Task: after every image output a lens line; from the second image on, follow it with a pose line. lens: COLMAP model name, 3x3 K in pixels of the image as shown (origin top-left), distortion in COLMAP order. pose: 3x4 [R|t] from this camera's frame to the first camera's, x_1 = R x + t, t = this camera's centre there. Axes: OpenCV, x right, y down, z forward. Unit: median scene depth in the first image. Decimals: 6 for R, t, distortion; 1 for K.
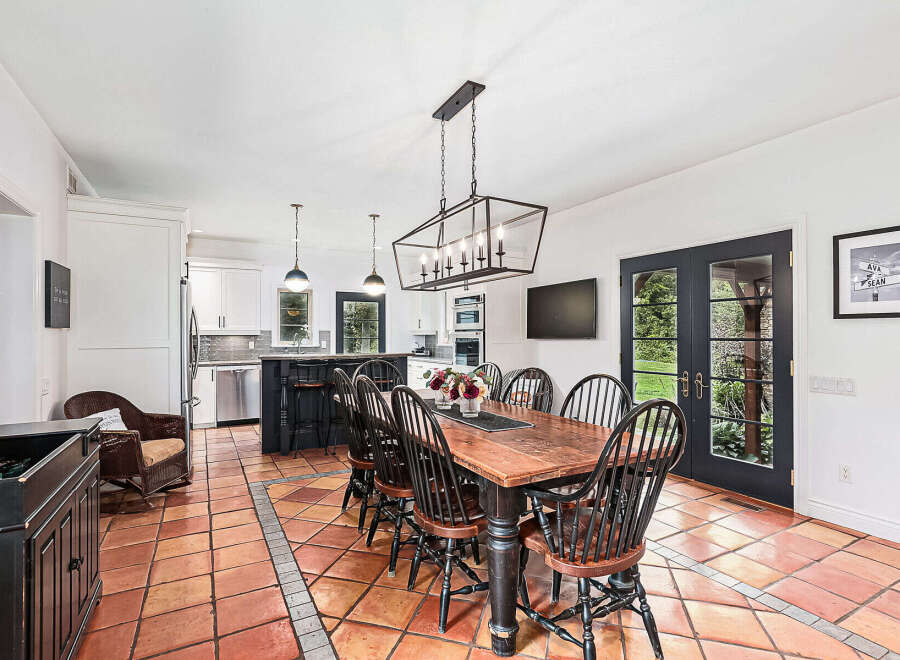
lens RADIAL K [[436.8, 0, 423.0], [0, 436.8, 331.3], [0, 0, 1]] dist [0.001156, 0.000279]
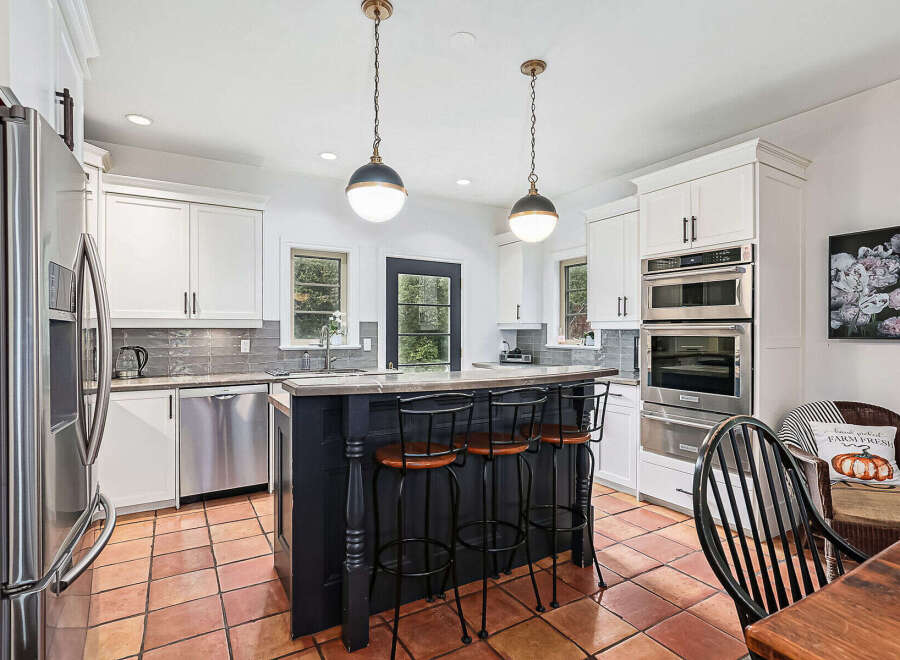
lens RADIAL K [[454.9, 0, 437.5], [0, 454.9, 330.8], [0, 0, 1]] dist [0.001559, 0.001415]
pose [[0.998484, 0.004573, 0.054858, -0.174272], [-0.005068, 0.999948, 0.008888, 0.004913], [-0.054814, -0.009152, 0.998455, 0.394123]]
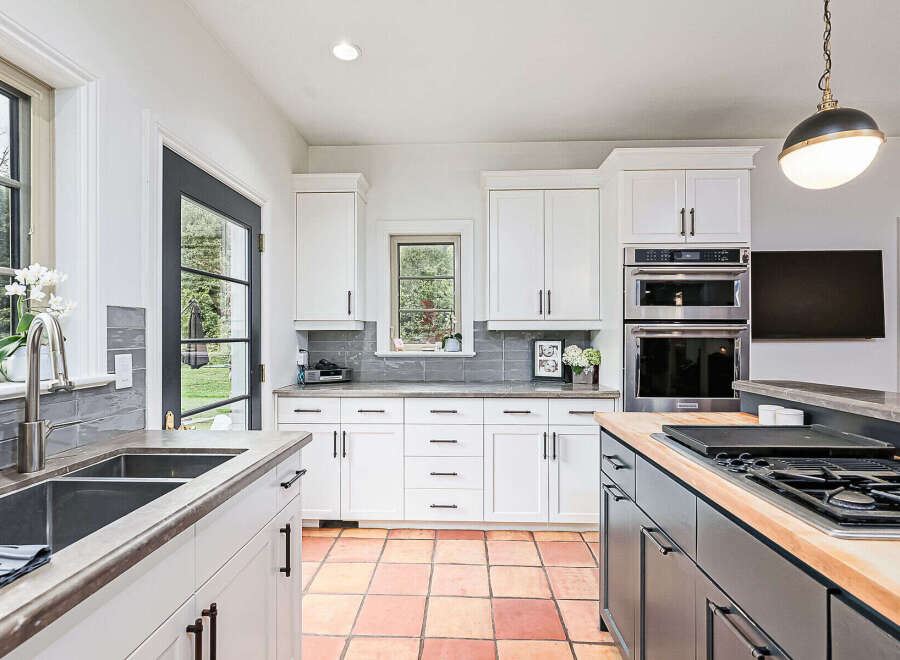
lens RADIAL K [[470.0, 0, 450.0], [0, 470.0, 330.0], [0, 0, 1]] dist [0.025351, 0.000468]
pose [[0.480205, 0.008311, 0.877117, -0.372783], [-0.009023, 0.999949, -0.004534, 0.009740], [-0.877110, -0.005737, 0.480256, 0.789222]]
